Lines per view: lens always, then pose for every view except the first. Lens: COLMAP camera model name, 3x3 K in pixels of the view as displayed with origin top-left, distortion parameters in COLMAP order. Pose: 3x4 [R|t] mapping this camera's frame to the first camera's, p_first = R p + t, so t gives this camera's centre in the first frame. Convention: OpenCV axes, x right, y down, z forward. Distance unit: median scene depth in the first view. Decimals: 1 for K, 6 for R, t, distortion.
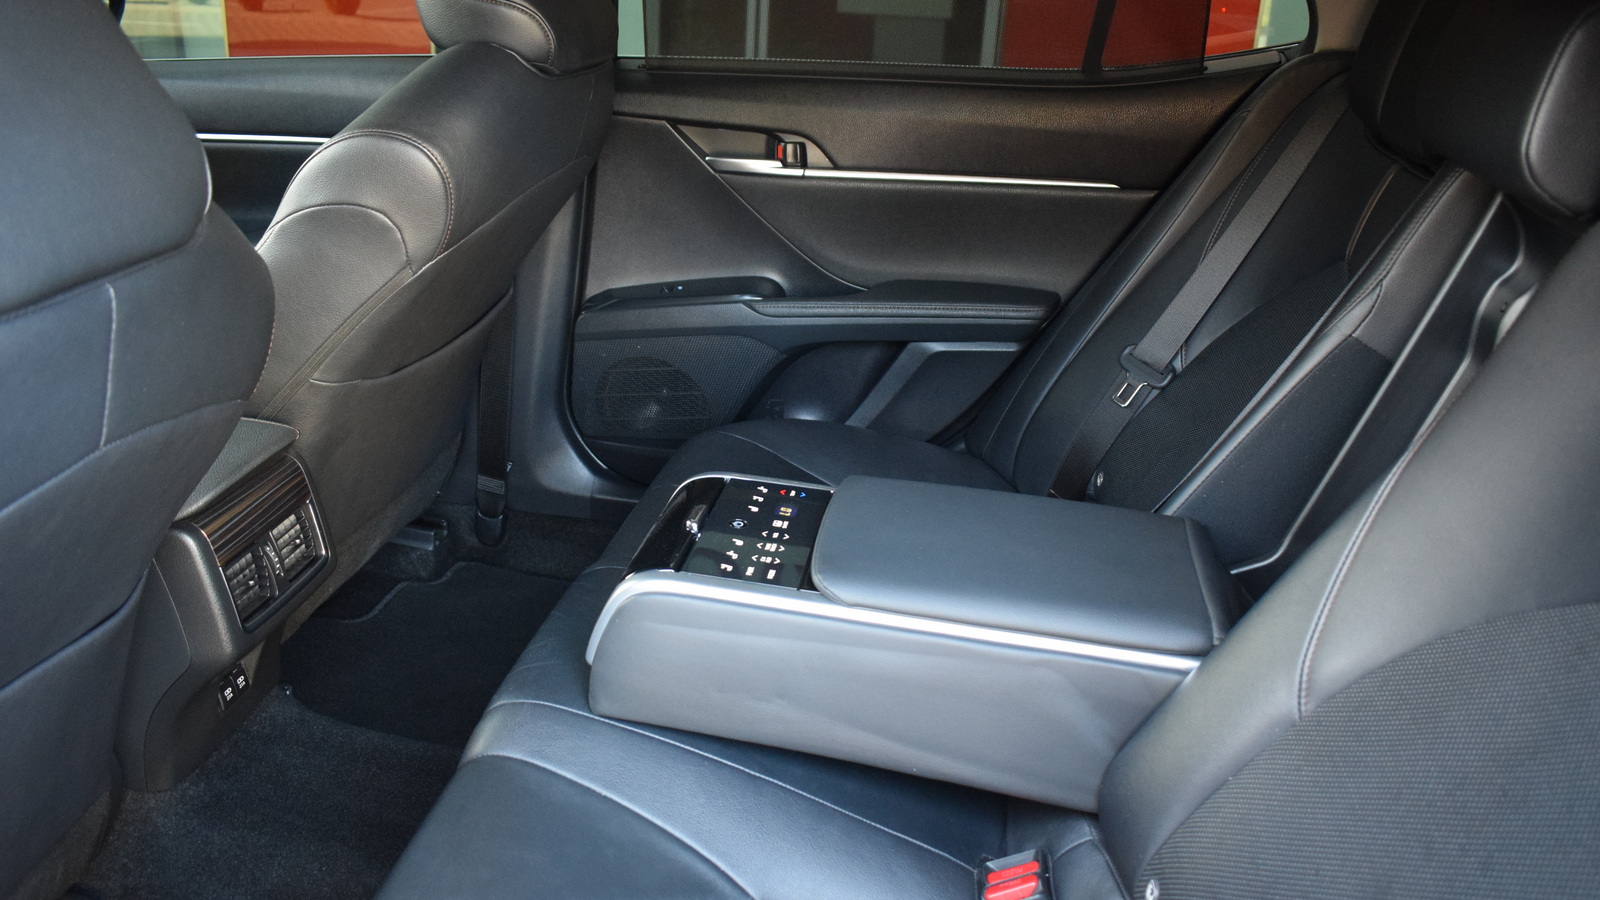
lens RADIAL K [[1284.2, 0, 800.0], [0, 1284.2, 450.0], [0, 0, 1]] dist [-0.092352, 0.010173]
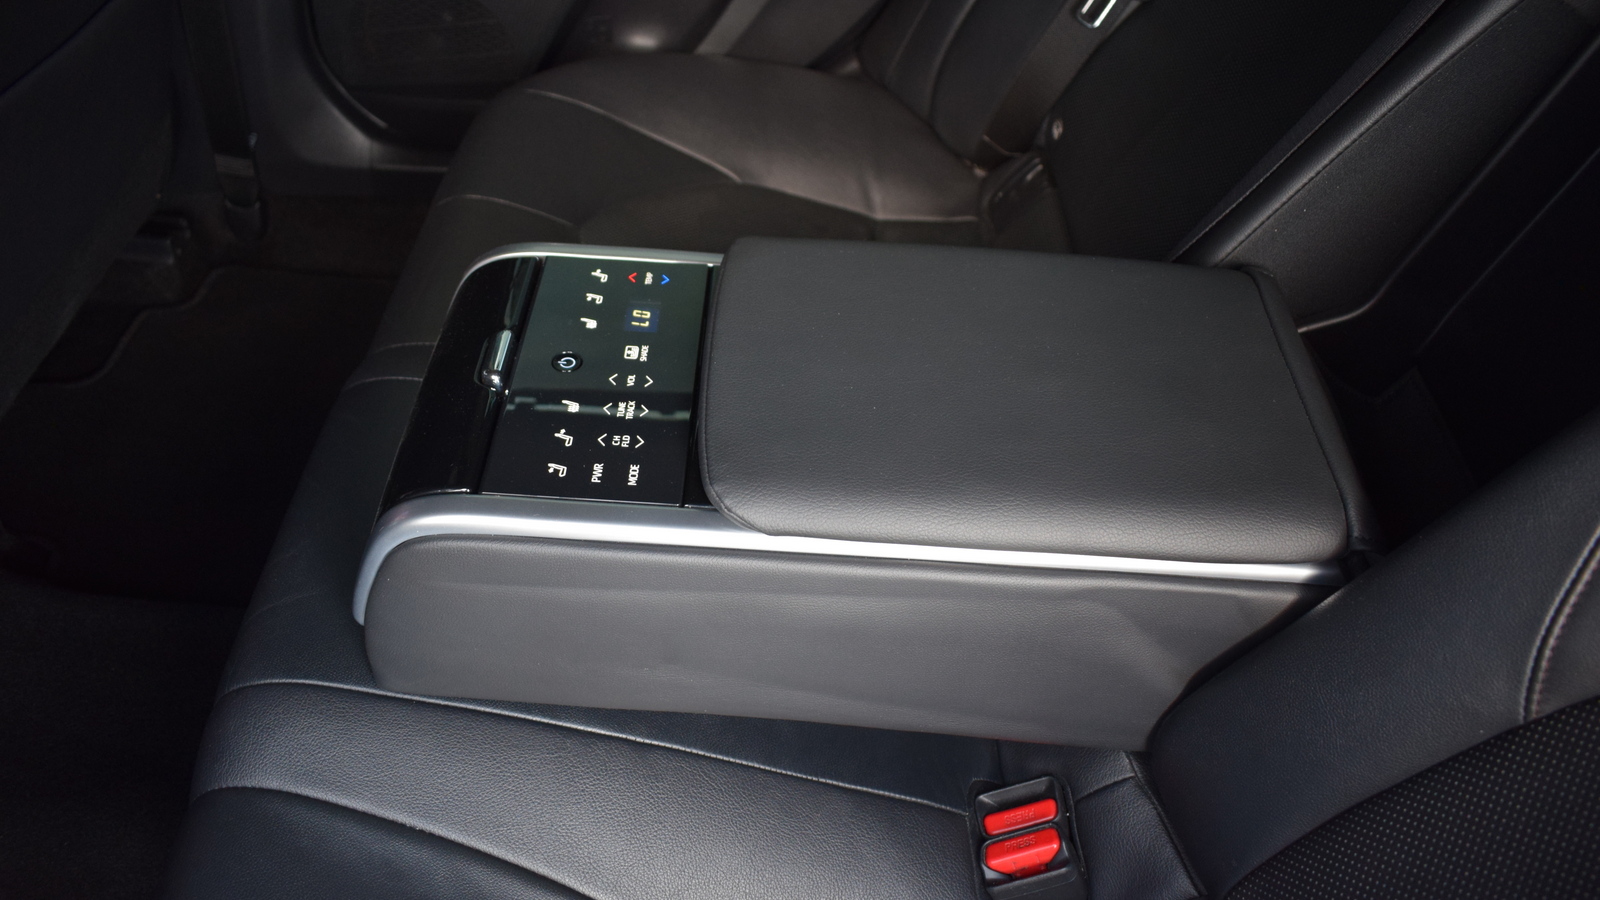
lens RADIAL K [[1218.8, 0, 800.0], [0, 1218.8, 450.0], [0, 0, 1]] dist [-0.089127, 0.005507]
pose [[0.989173, -0.108846, 0.098438, -0.000058], [0.062456, 0.919206, 0.388792, -0.124883], [-0.132803, -0.378434, 0.916052, 0.451151]]
